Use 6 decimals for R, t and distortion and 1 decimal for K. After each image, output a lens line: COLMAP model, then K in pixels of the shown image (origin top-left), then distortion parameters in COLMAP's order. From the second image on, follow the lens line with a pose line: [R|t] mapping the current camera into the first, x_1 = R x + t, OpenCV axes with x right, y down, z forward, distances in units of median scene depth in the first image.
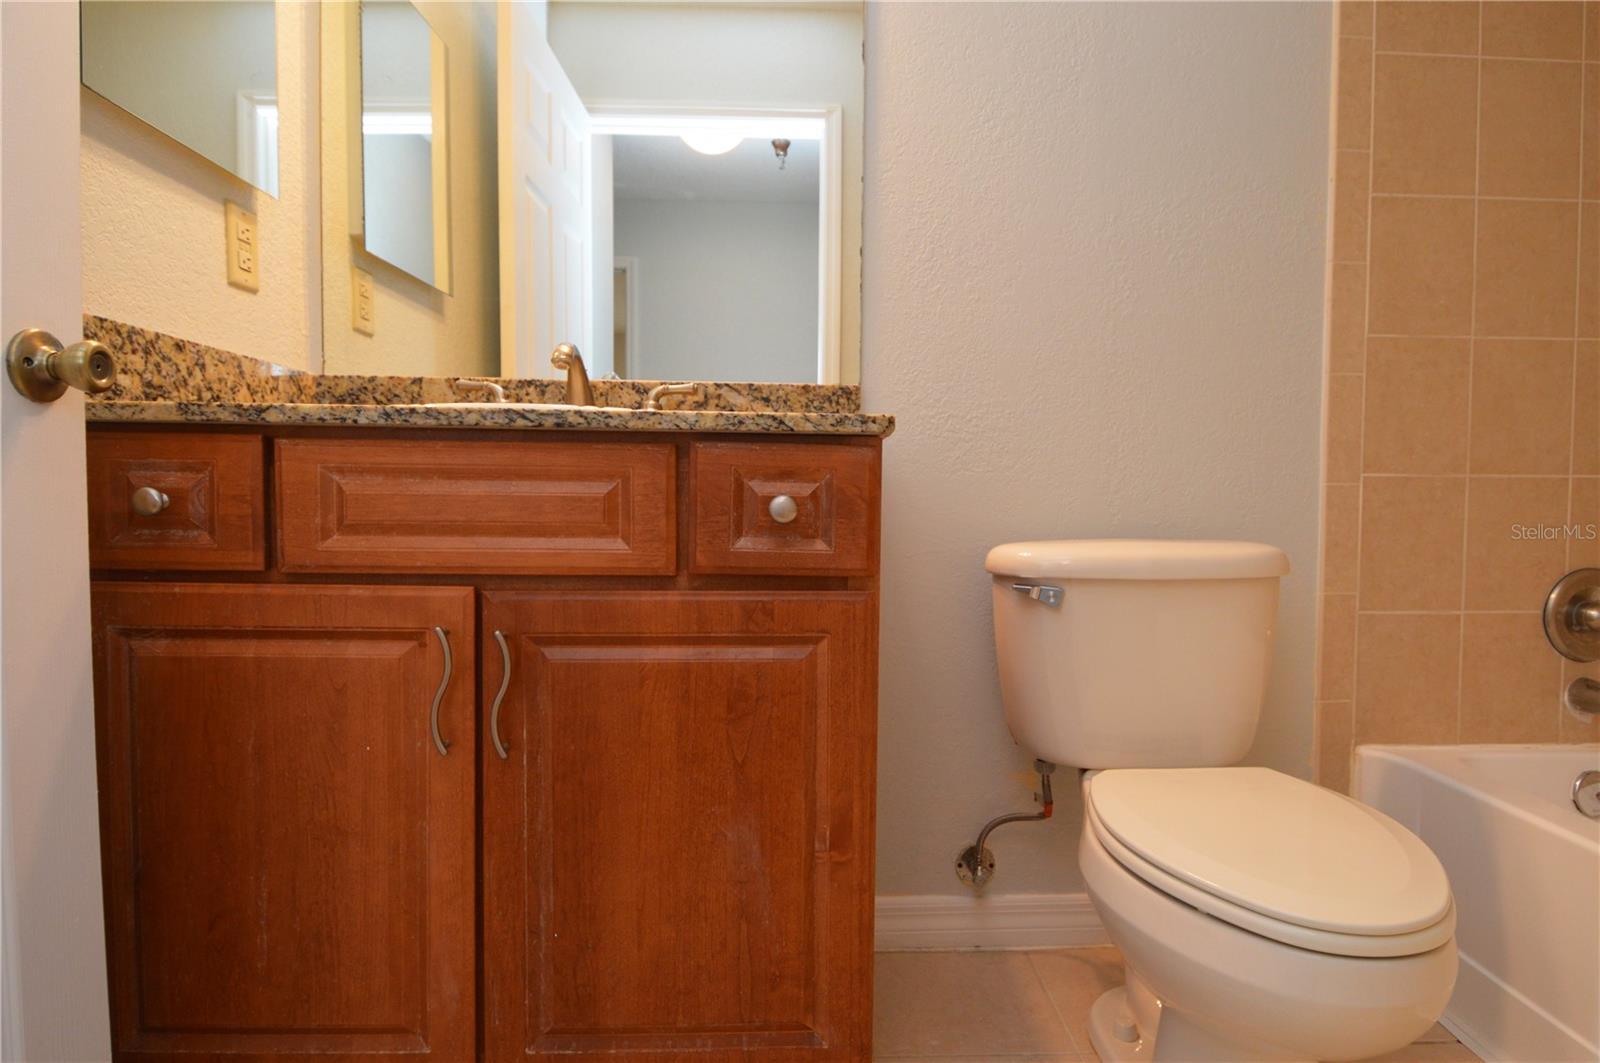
lens RADIAL K [[935.0, 0, 784.1], [0, 935.0, 539.1], [0, 0, 1]] dist [0.032227, -0.046181]
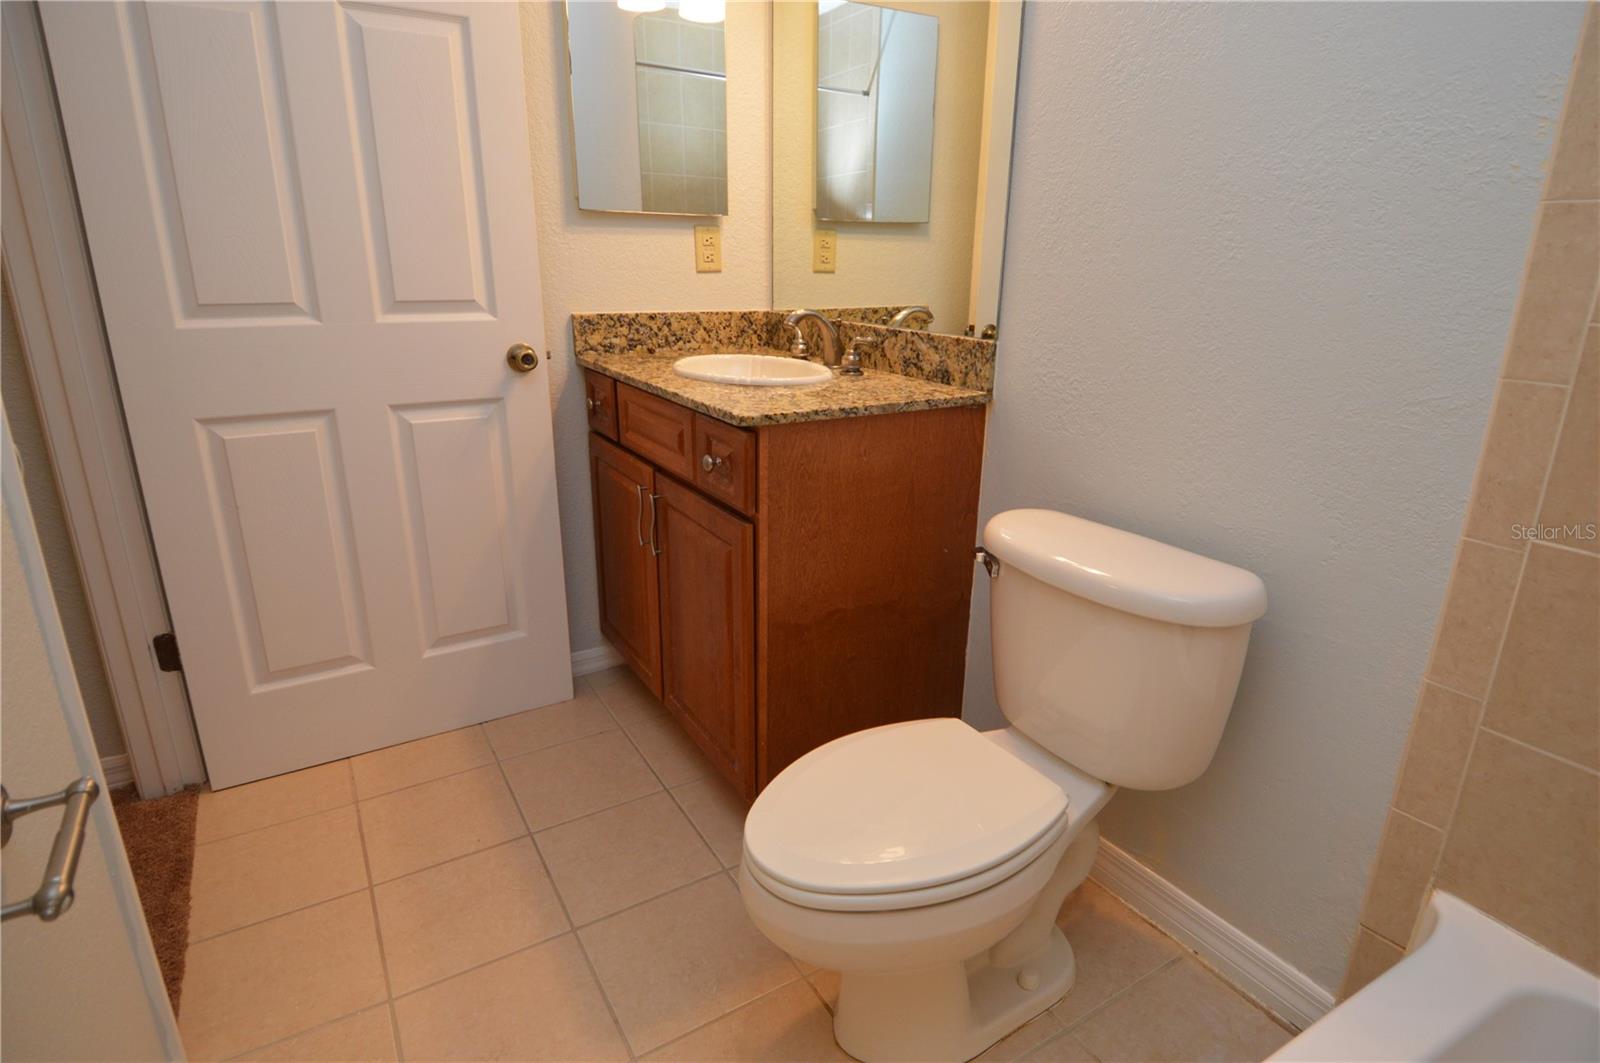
lens RADIAL K [[854.7, 0, 810.0], [0, 854.7, 518.4], [0, 0, 1]] dist [0.023285, -0.032267]
pose [[0.477700, 0.260486, -0.839017, 1.086365], [-0.033936, 0.959790, 0.278660, -0.288834], [0.877867, -0.104643, 0.467331, 0.357212]]
